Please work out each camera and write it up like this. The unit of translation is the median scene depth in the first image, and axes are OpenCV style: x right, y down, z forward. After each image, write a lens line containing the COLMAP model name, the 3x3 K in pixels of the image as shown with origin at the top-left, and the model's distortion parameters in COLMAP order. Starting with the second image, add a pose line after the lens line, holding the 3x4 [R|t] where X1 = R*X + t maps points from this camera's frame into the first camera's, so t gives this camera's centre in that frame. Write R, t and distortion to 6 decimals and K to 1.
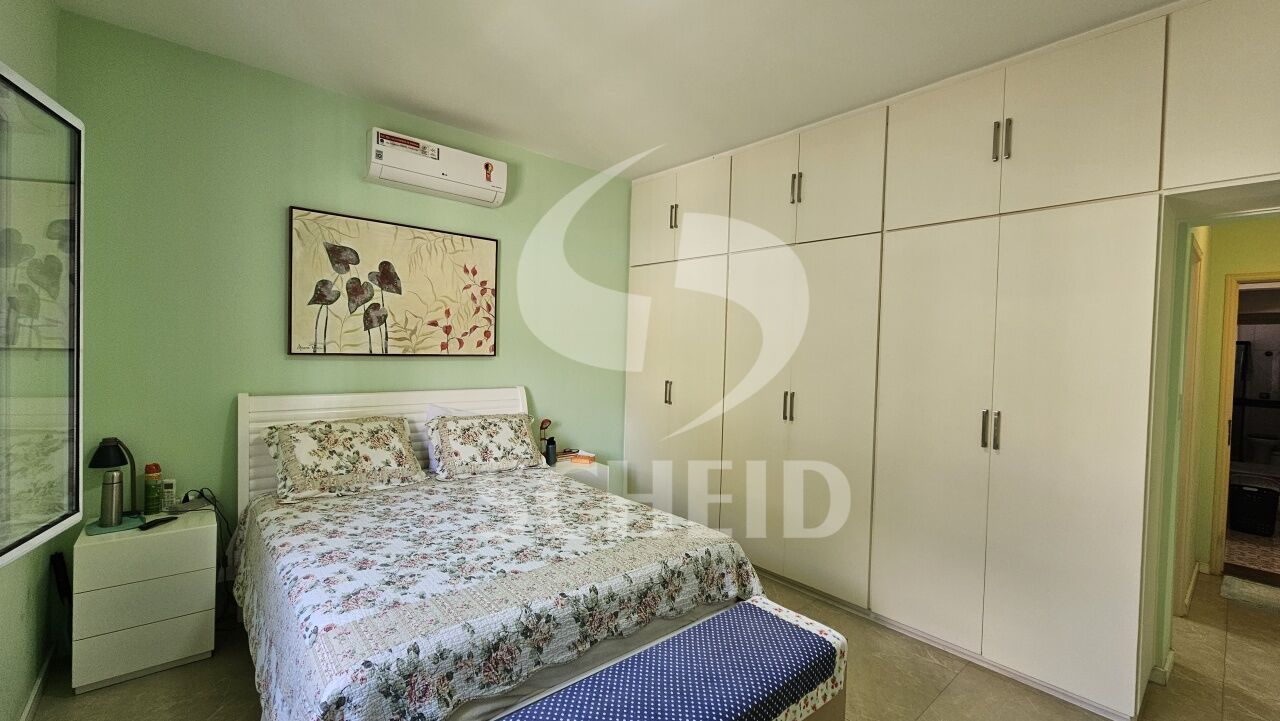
lens RADIAL K [[527.0, 0, 644.7], [0, 527.0, 360.9], [0, 0, 1]] dist [0.000793, -0.000090]
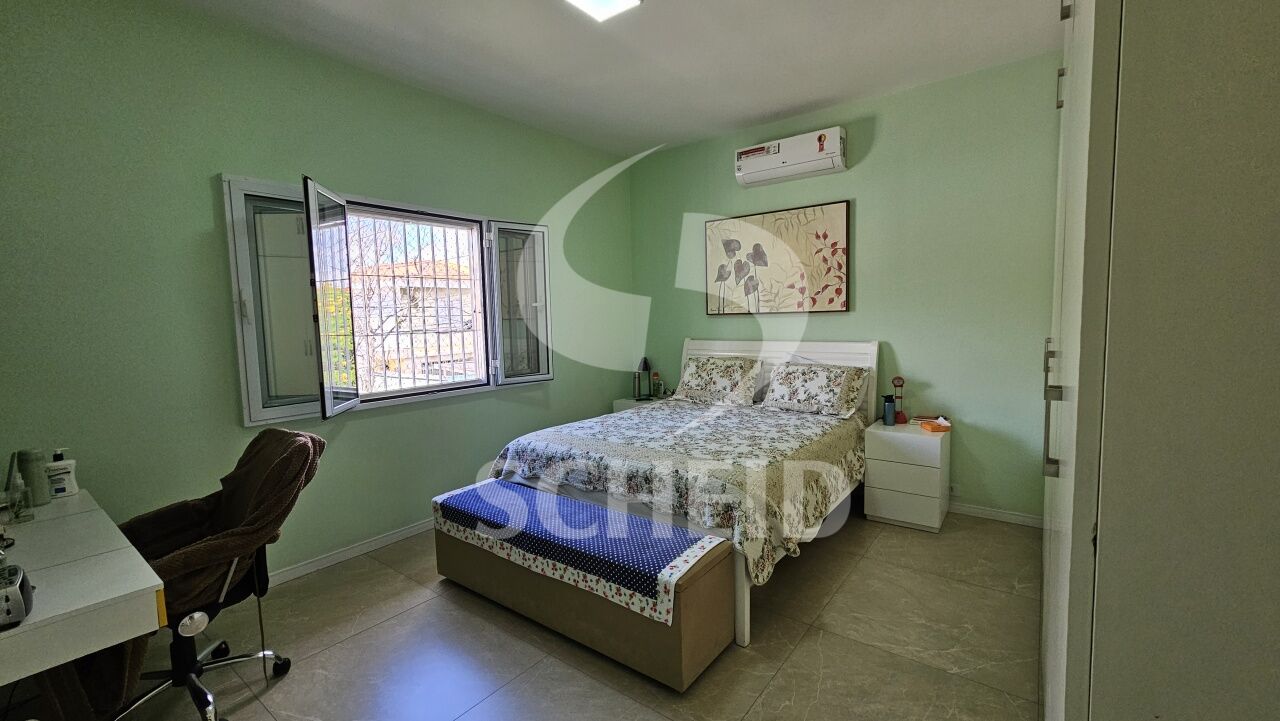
lens RADIAL K [[527.0, 0, 644.7], [0, 527.0, 360.9], [0, 0, 1]] dist [0.000793, -0.000090]
pose [[0.201545, 0.054549, -0.977959, 0.928006], [0.005616, 0.998367, 0.056845, 0.037949], [0.979463, -0.016949, 0.200909, 0.525895]]
